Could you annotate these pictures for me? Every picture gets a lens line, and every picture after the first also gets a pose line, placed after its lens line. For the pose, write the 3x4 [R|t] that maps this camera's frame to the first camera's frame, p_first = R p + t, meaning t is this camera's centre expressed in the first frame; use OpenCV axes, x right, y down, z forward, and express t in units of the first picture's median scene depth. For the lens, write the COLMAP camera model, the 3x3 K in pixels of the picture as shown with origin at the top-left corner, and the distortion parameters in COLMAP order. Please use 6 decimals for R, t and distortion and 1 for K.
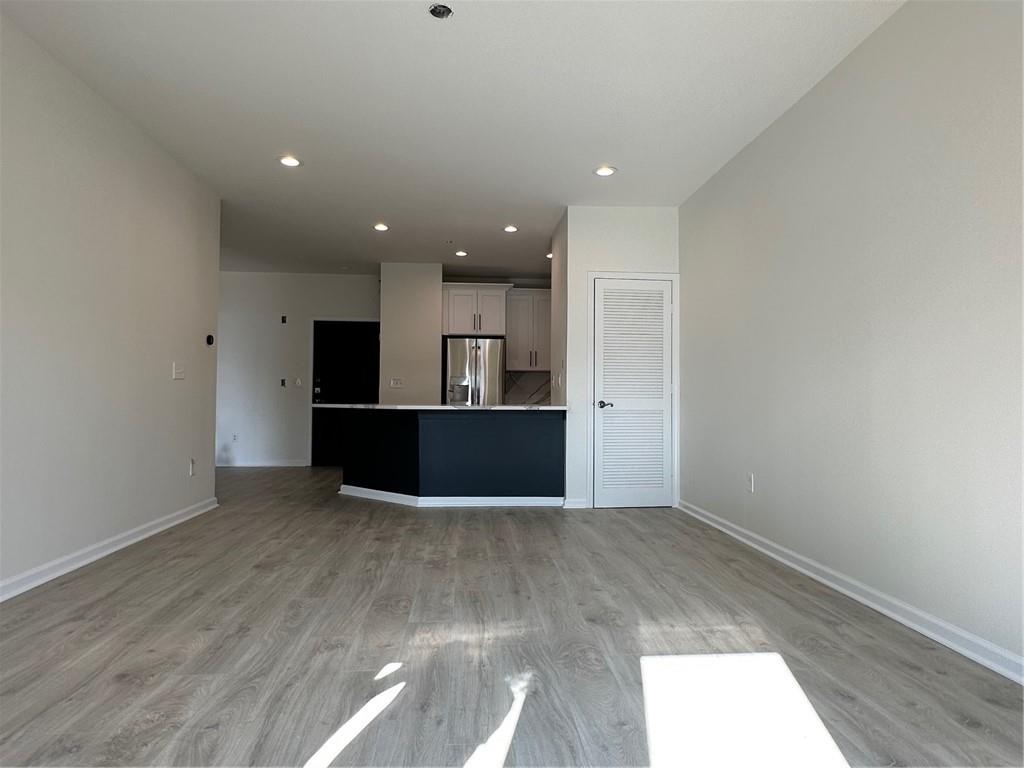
lens RADIAL K [[619.8, 0, 512.0], [0, 619.8, 384.0], [0, 0, 1]] dist [-0.000155, -0.000614]
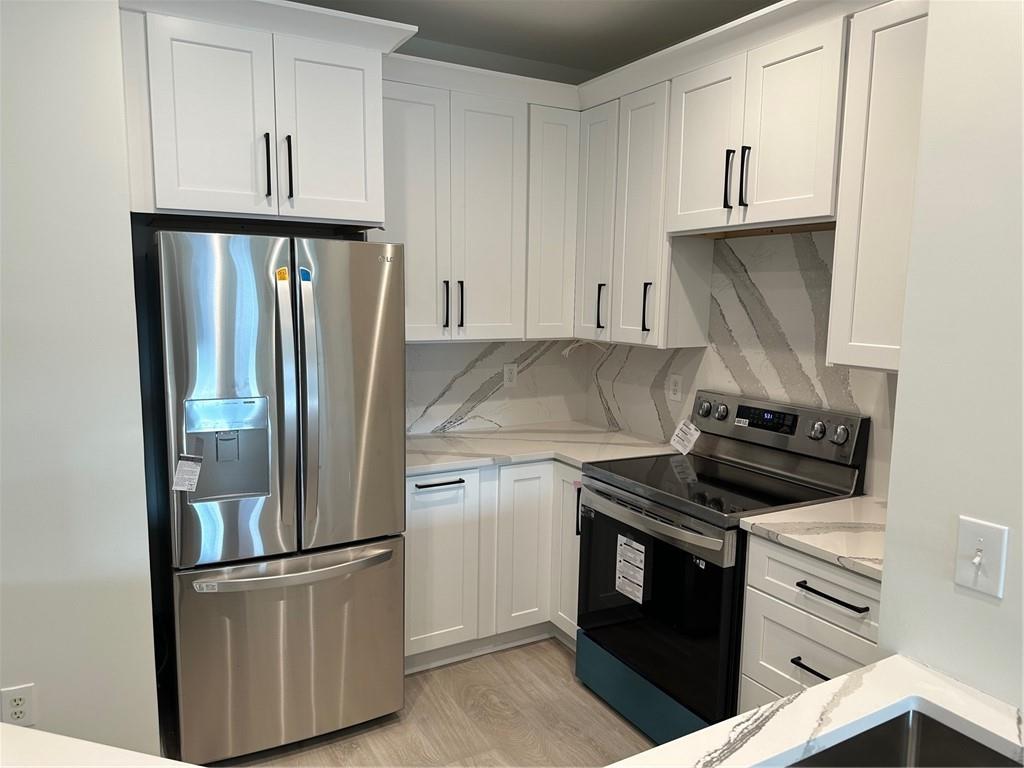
lens RADIAL K [[700.1, 0, 509.9], [0, 700.1, 388.5], [0, 0, 1]] dist [0.035479, -0.002035]
pose [[0.904175, -0.050838, 0.424125, -0.103109], [-0.018287, 0.987375, 0.157338, -0.061015], [-0.426770, -0.150017, 0.891831, 0.730258]]
